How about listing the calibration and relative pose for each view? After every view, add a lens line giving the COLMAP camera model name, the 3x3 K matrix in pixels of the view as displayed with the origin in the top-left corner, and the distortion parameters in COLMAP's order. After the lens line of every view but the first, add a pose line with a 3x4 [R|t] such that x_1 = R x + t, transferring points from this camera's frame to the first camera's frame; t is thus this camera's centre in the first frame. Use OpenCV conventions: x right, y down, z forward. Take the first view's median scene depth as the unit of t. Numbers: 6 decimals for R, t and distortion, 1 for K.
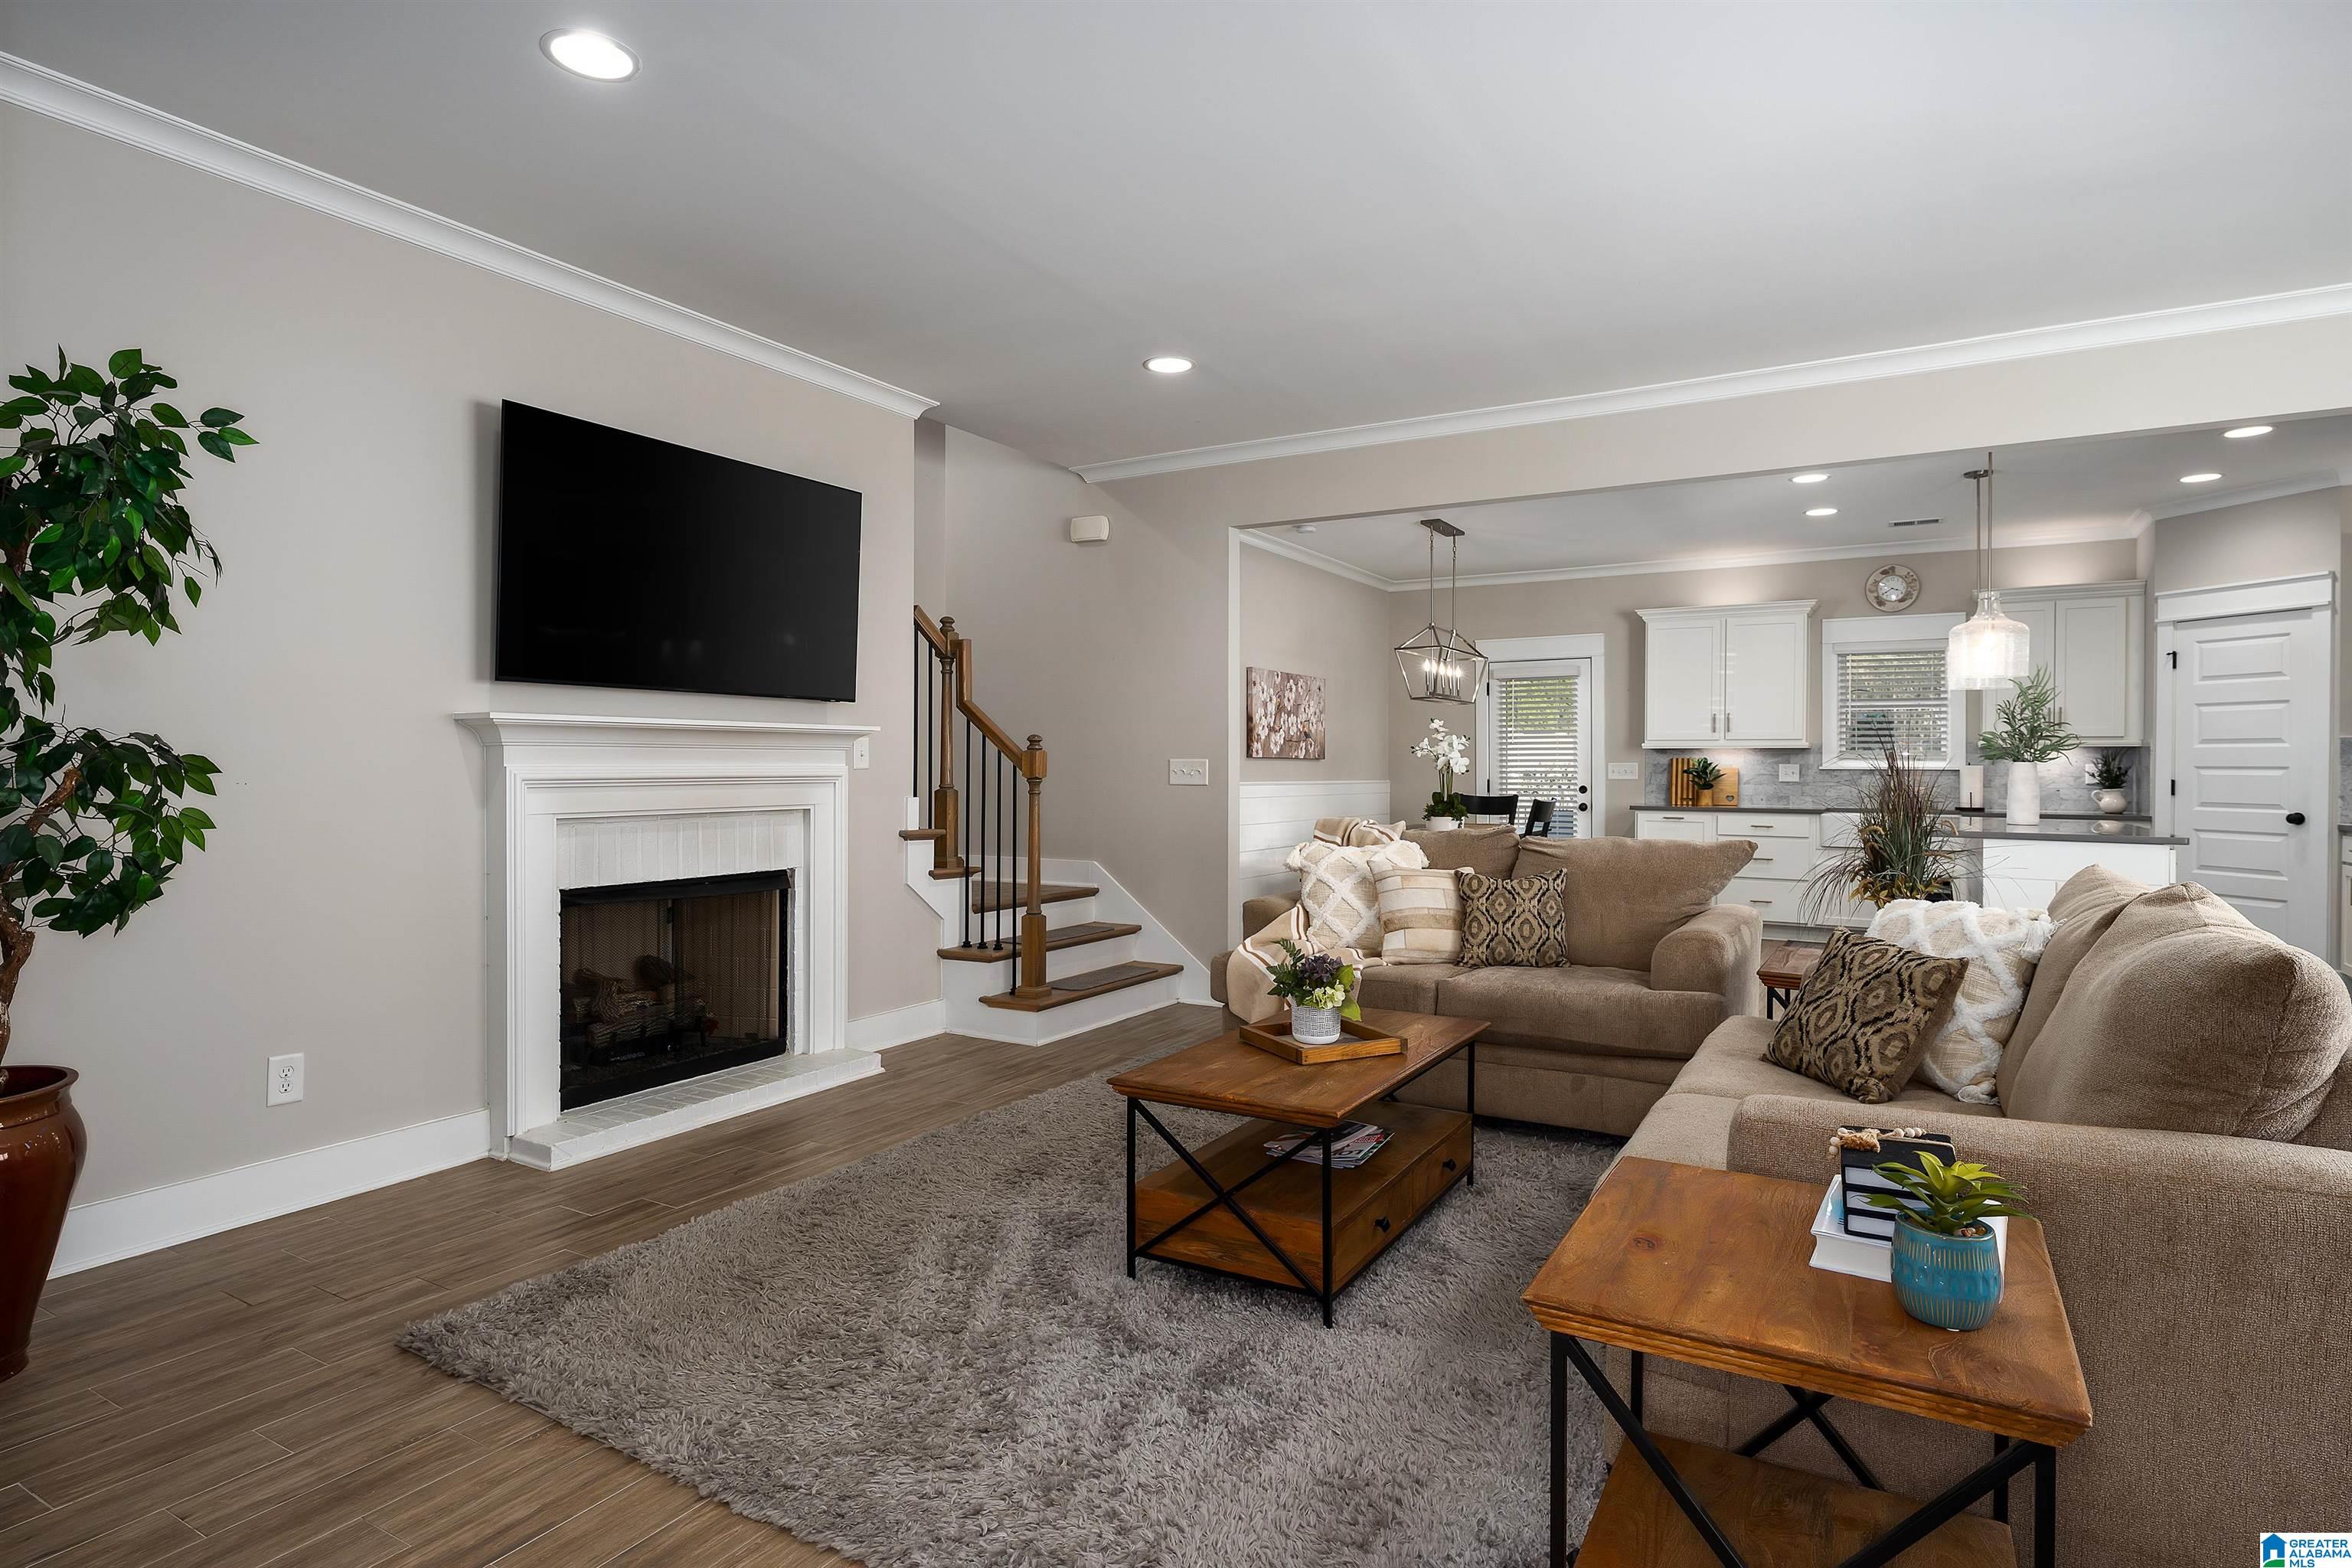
lens RADIAL K [[1254.2, 0, 1176.0], [0, 1254.2, 784.0], [0, 0, 1]] dist [0.000129, 0.000011]
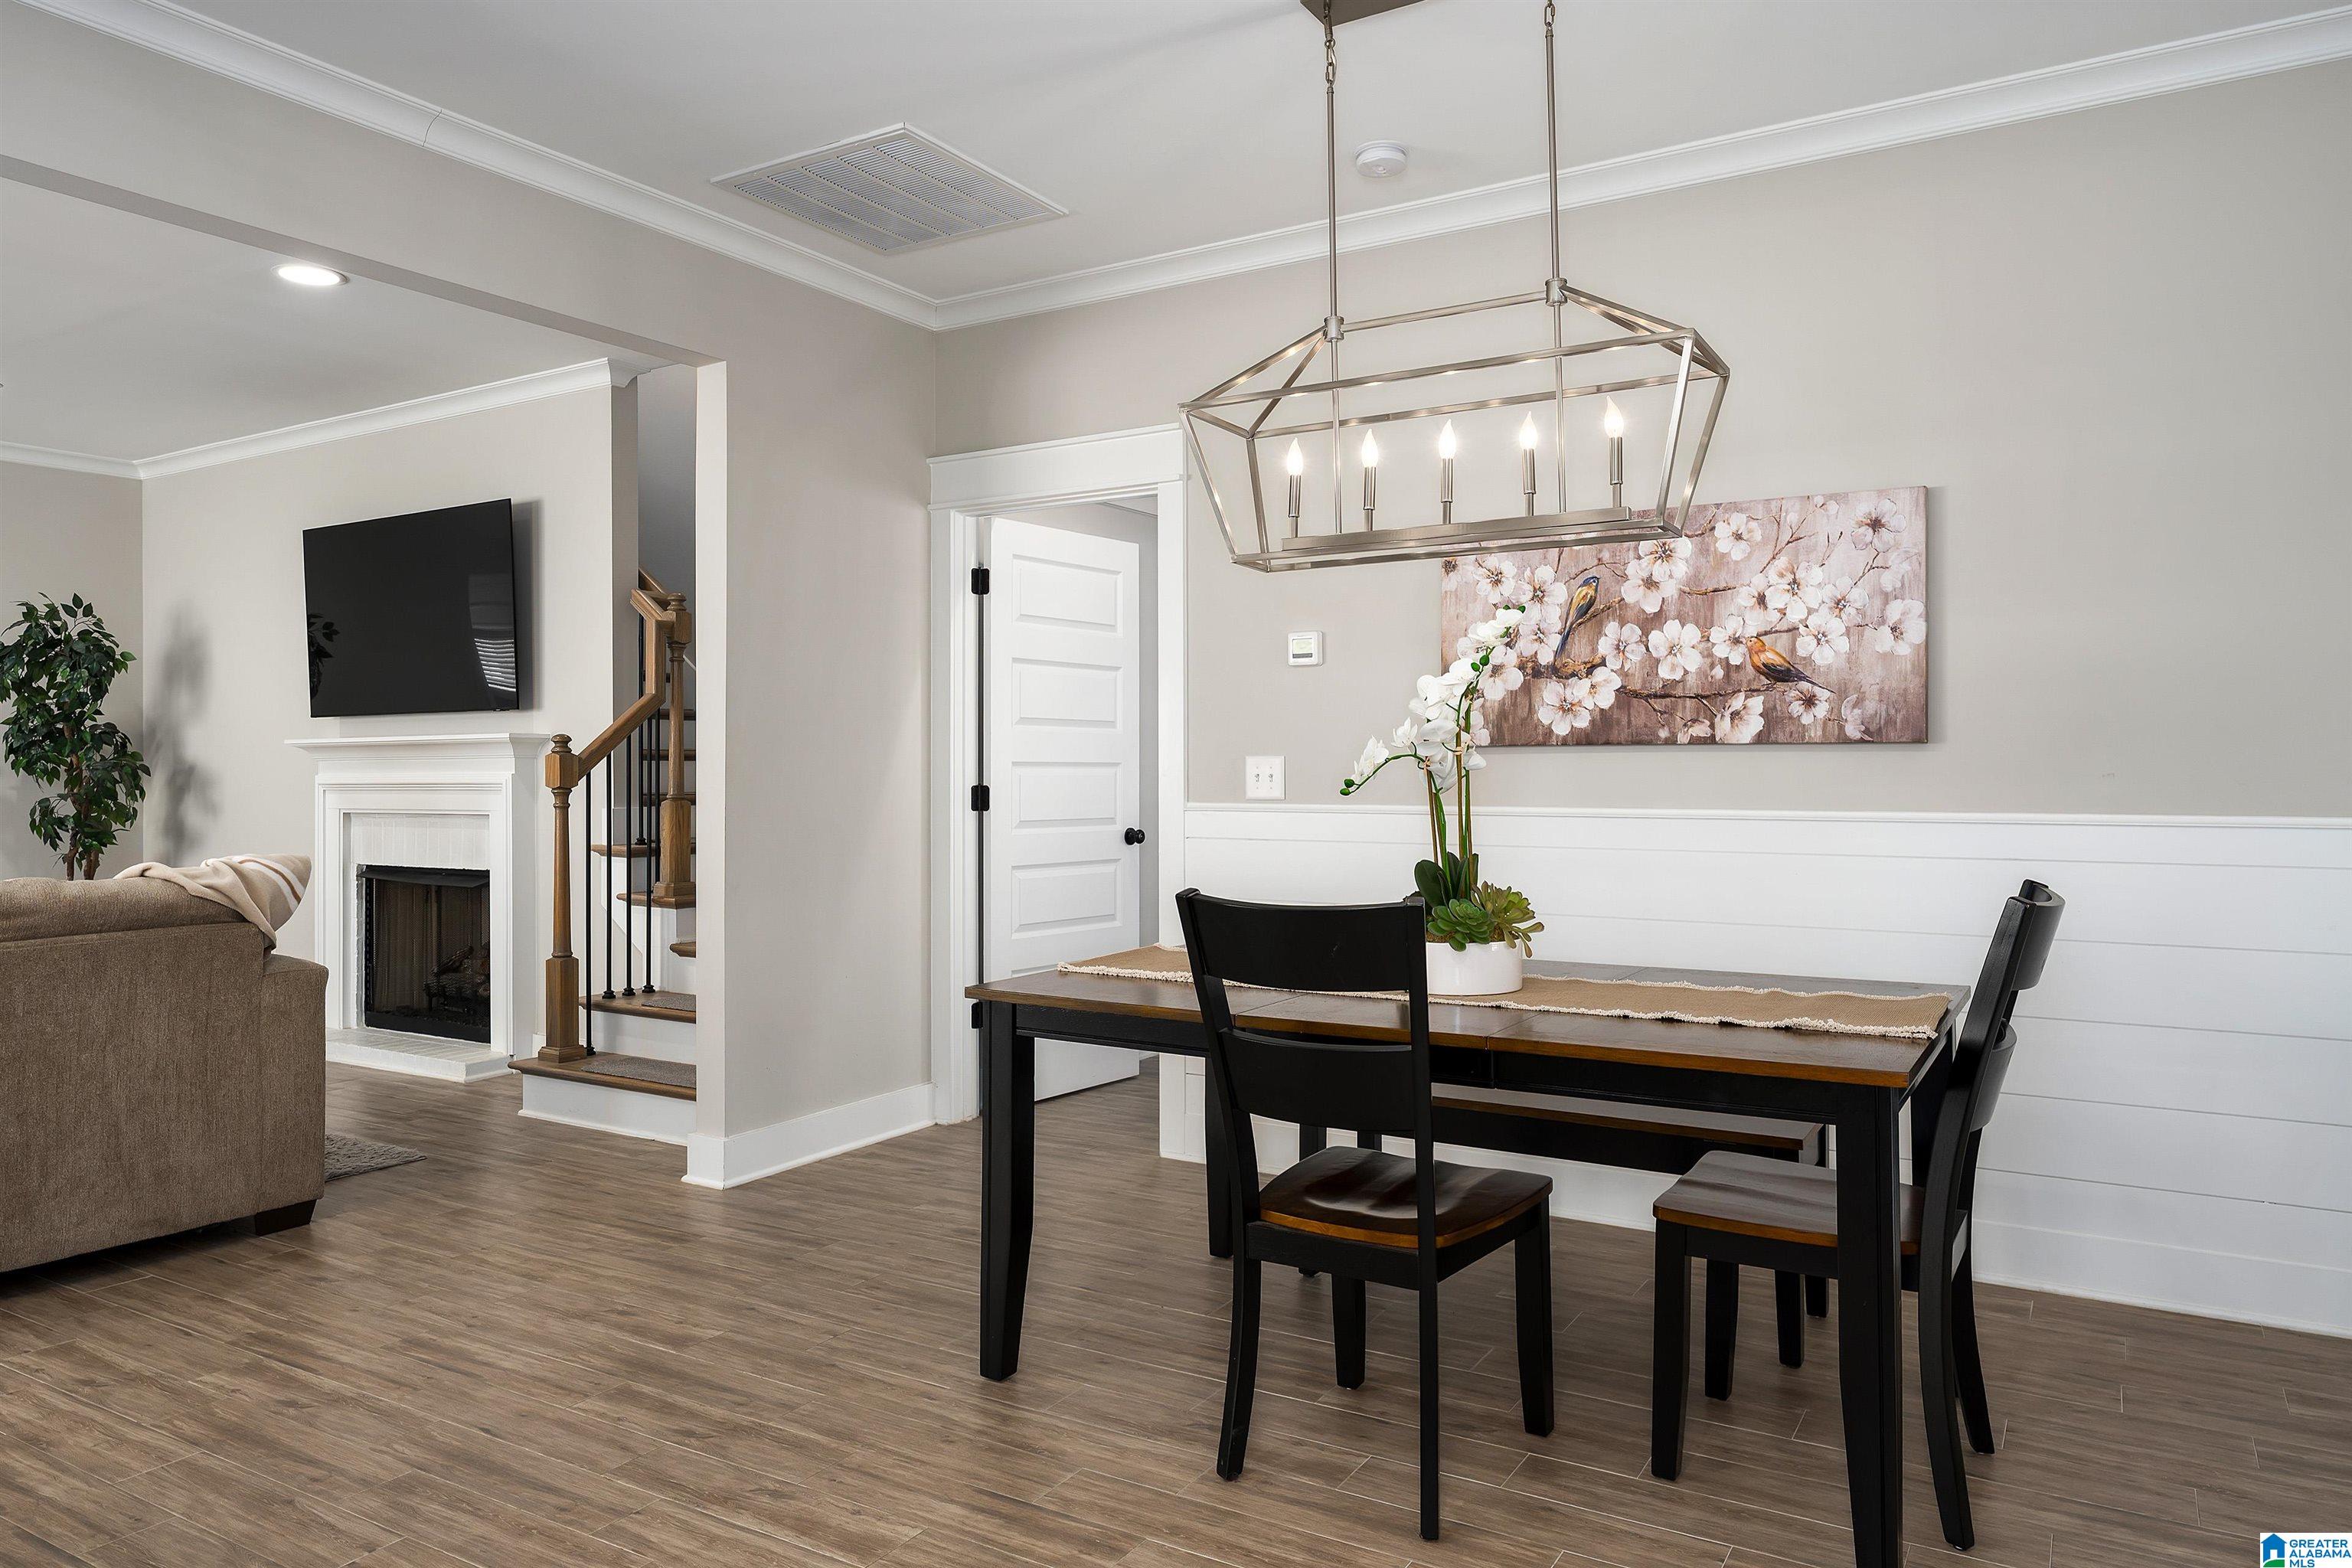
lens RADIAL K [[1547.1, 0, 1176.0], [0, 1547.1, 784.0], [0, 0, 1]] dist [-0.001364, -0.000286]
pose [[-0.018824, 0.006509, -0.999802, 0.995888], [-0.010528, 0.999922, 0.006708, -0.018105], [0.999767, 0.010652, -0.018754, 1.582982]]
